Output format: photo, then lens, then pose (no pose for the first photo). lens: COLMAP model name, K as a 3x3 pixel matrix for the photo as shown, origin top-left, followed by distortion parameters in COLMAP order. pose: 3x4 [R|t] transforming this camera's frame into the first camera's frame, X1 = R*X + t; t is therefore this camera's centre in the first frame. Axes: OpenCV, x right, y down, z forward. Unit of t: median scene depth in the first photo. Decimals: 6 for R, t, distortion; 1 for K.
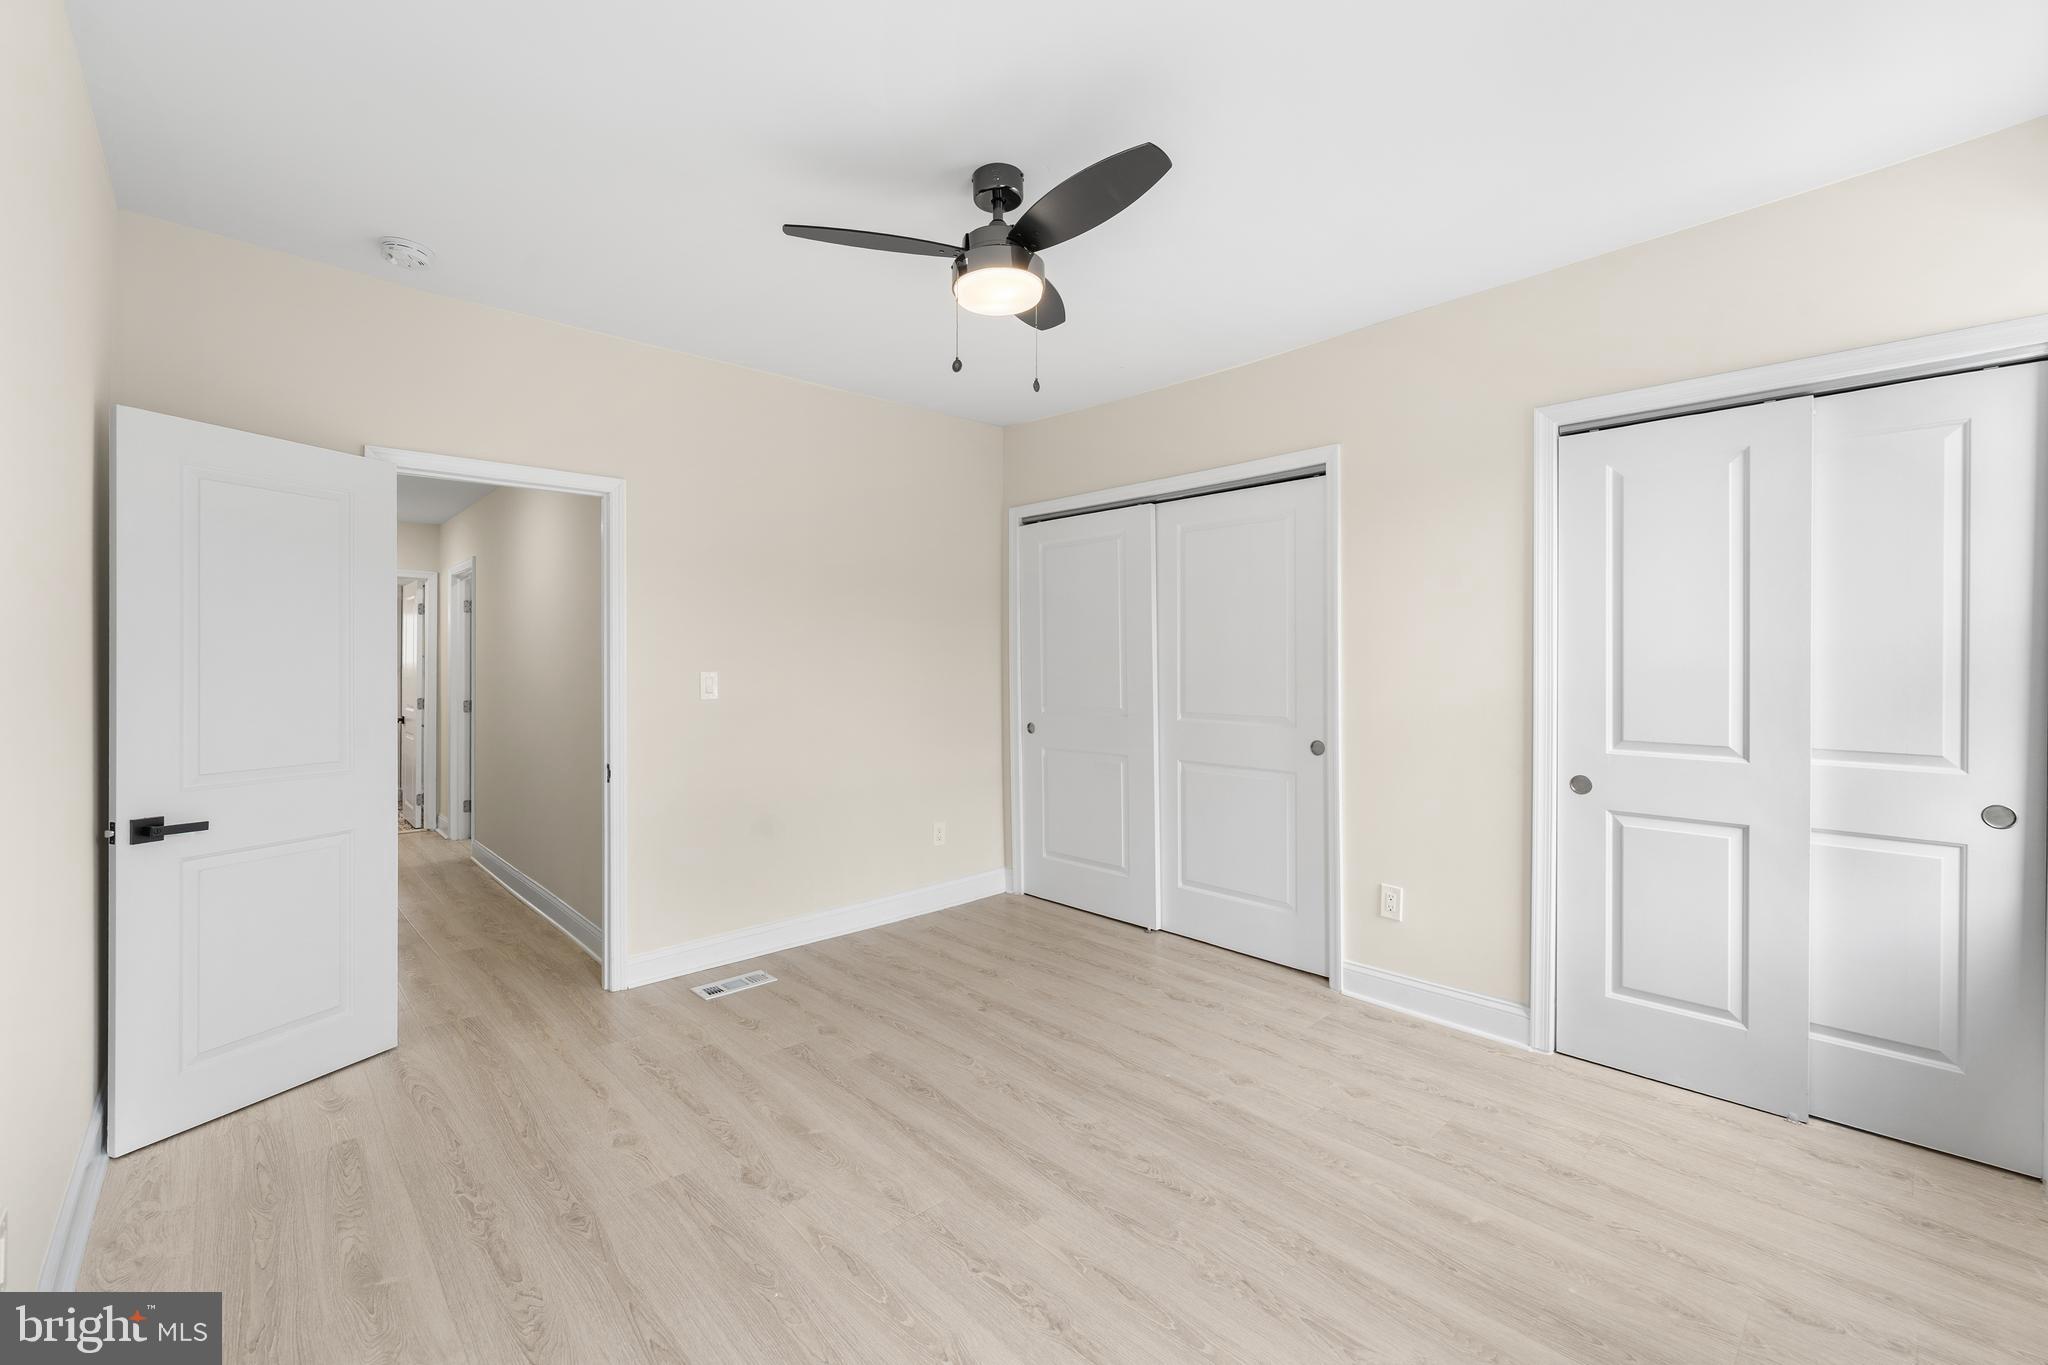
lens RADIAL K [[854.9, 0, 1018.7], [0, 854.9, 664.4], [0, 0, 1]] dist [-0.000490, -0.000167]
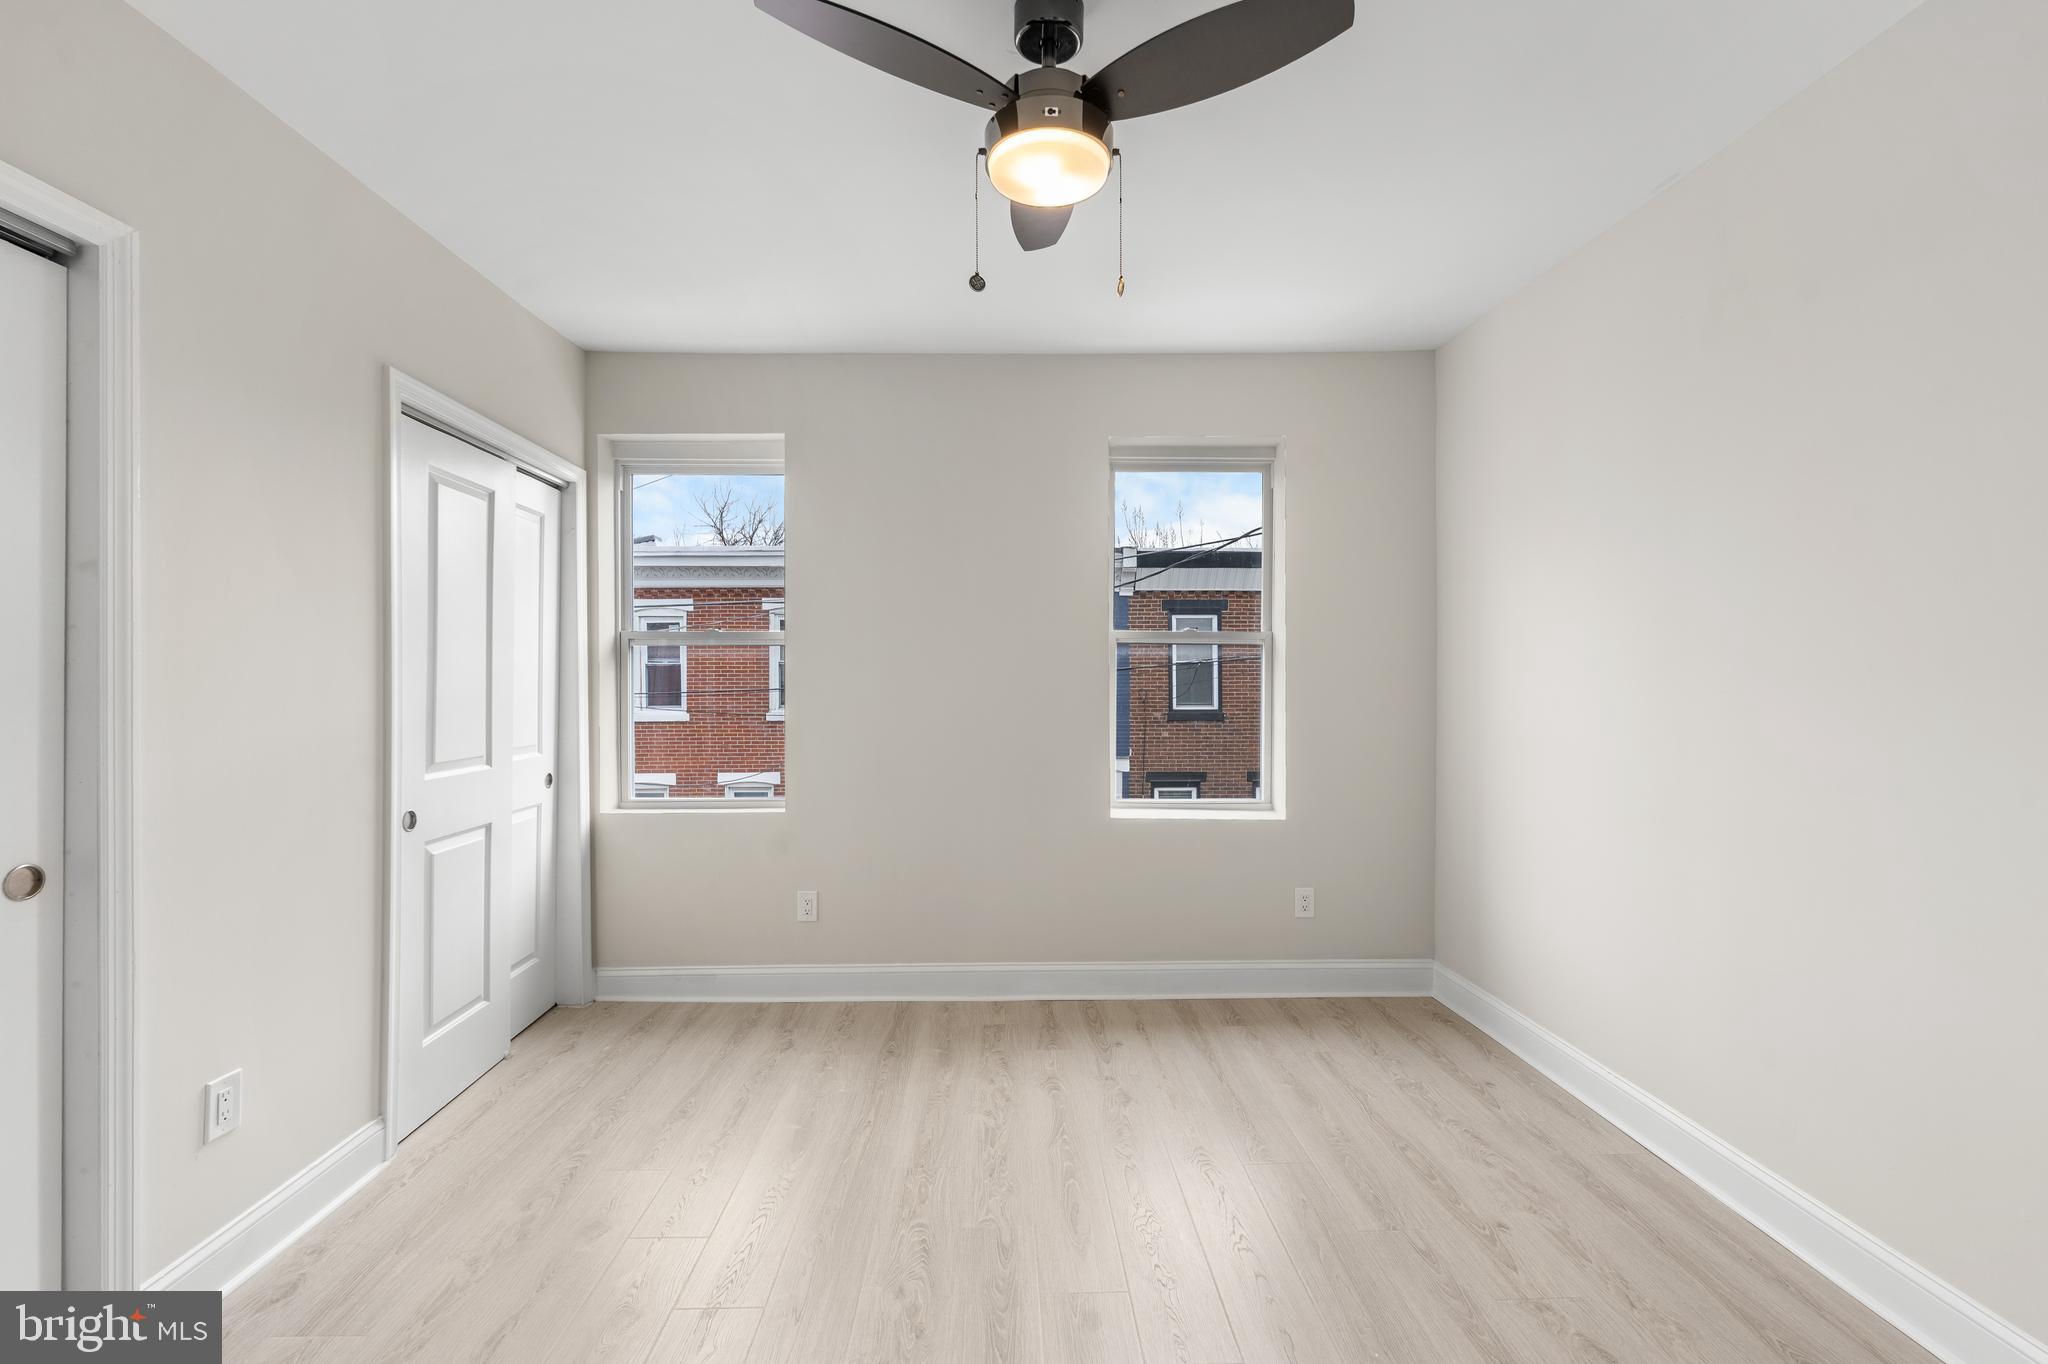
lens RADIAL K [[864.0, 0, 1024.0], [0, 864.0, 682.0], [0, 0, 1]] dist [0.002282, -0.000121]
pose [[-0.753122, -0.006785, 0.657846, -0.374072], [-0.000095, 0.999948, 0.010205, -0.008789], [-0.657881, 0.007623, -0.753083, 1.194730]]
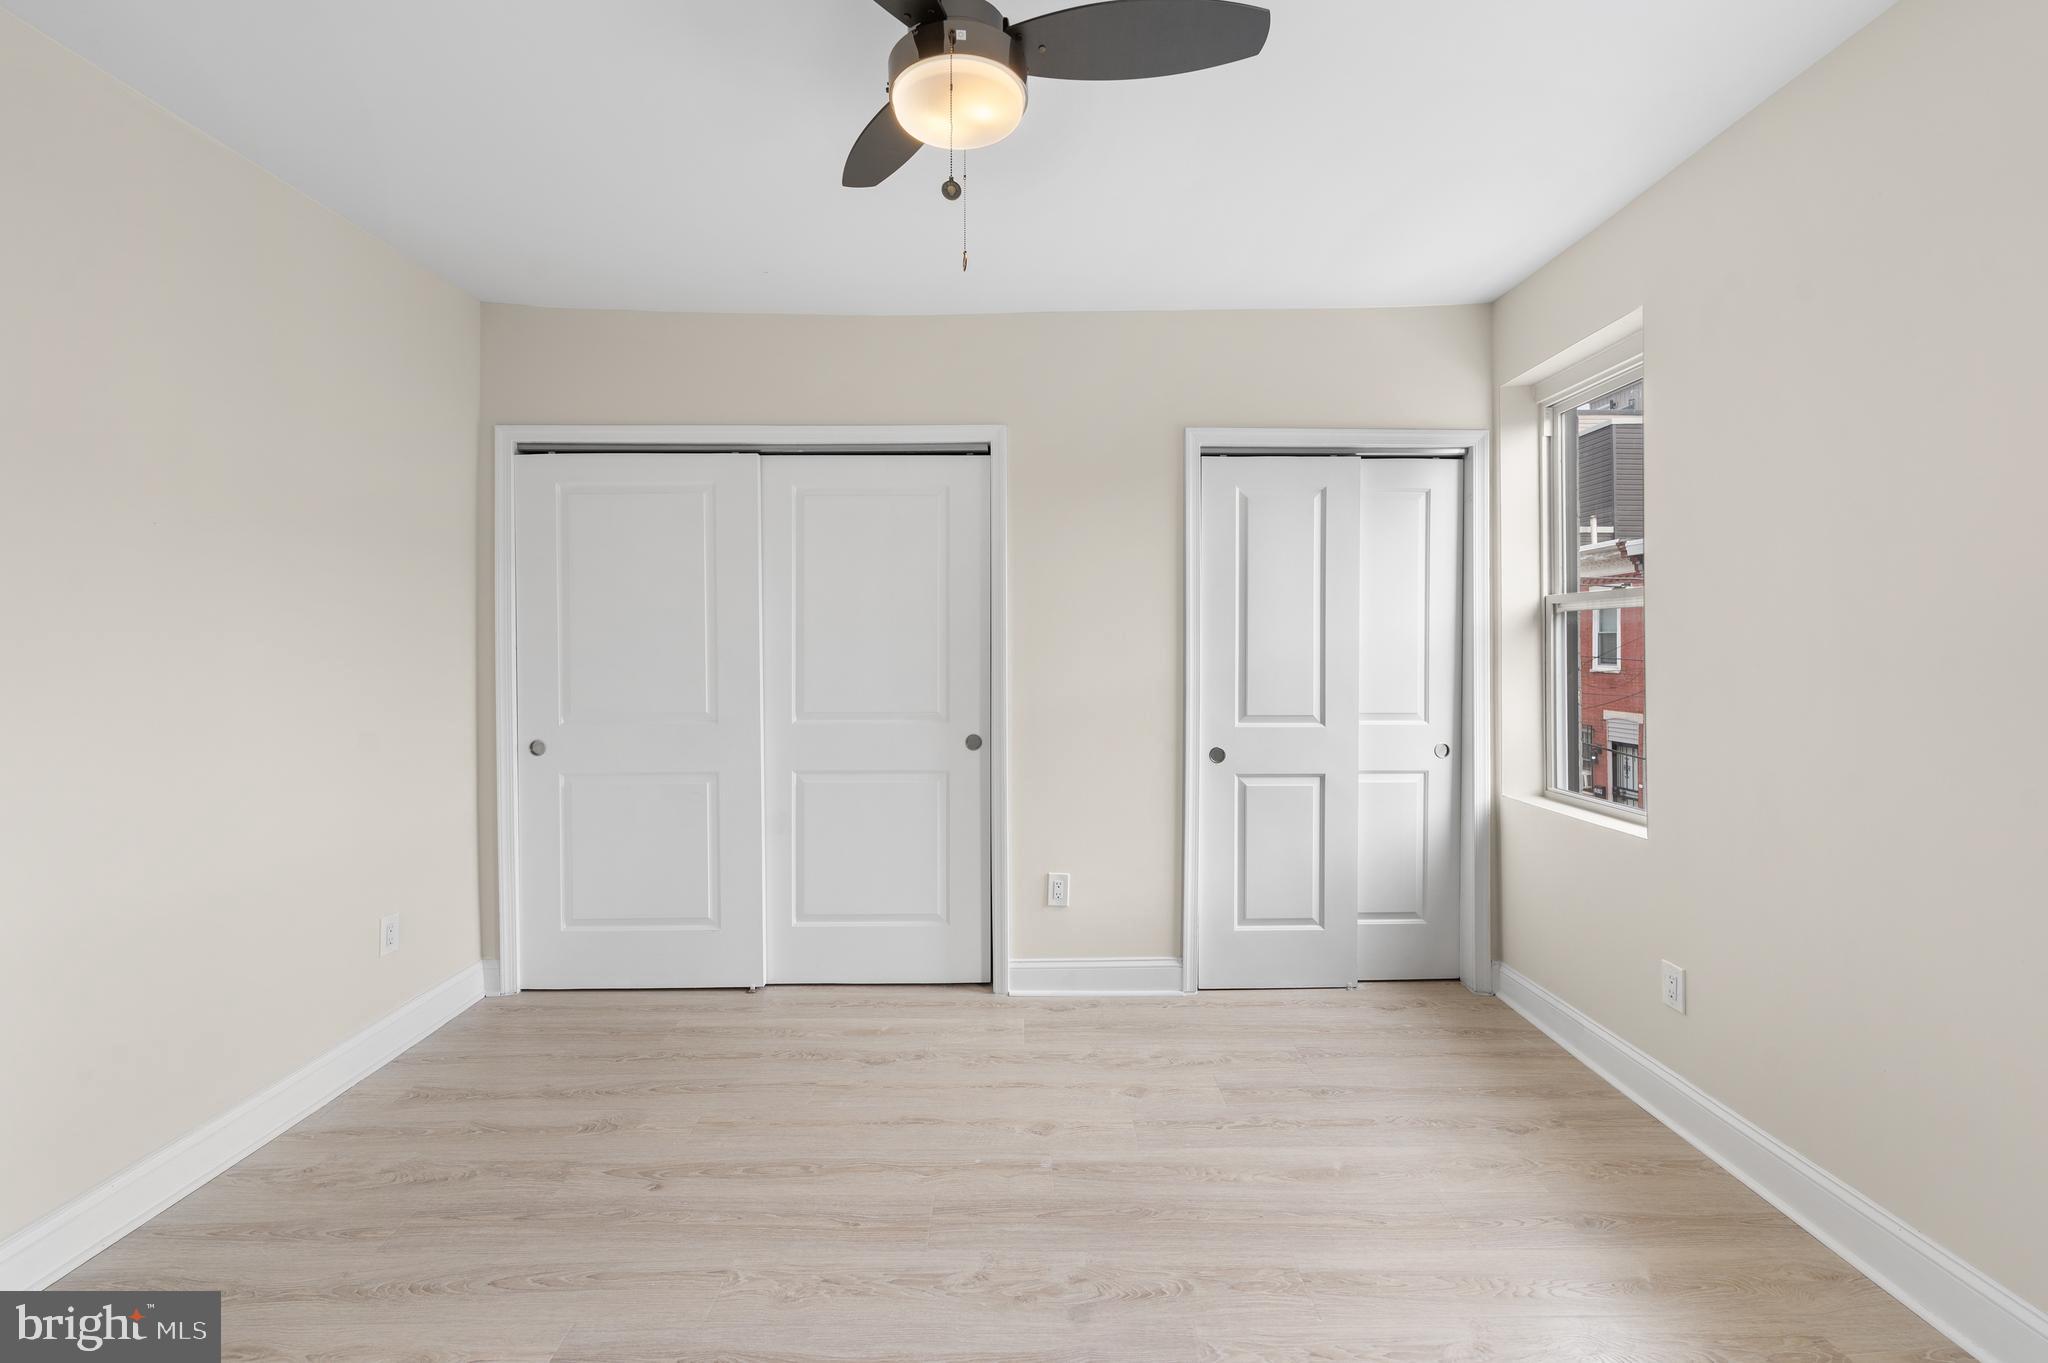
lens RADIAL K [[850.5, 0, 1031.6], [0, 850.5, 647.8], [0, 0, 1]] dist [-0.000414, -0.000829]
pose [[0.675037, -0.002492, 0.737780, -0.357433], [0.005772, 0.999982, -0.001903, -0.005447], [-0.737762, 0.005544, 0.675038, 0.381244]]
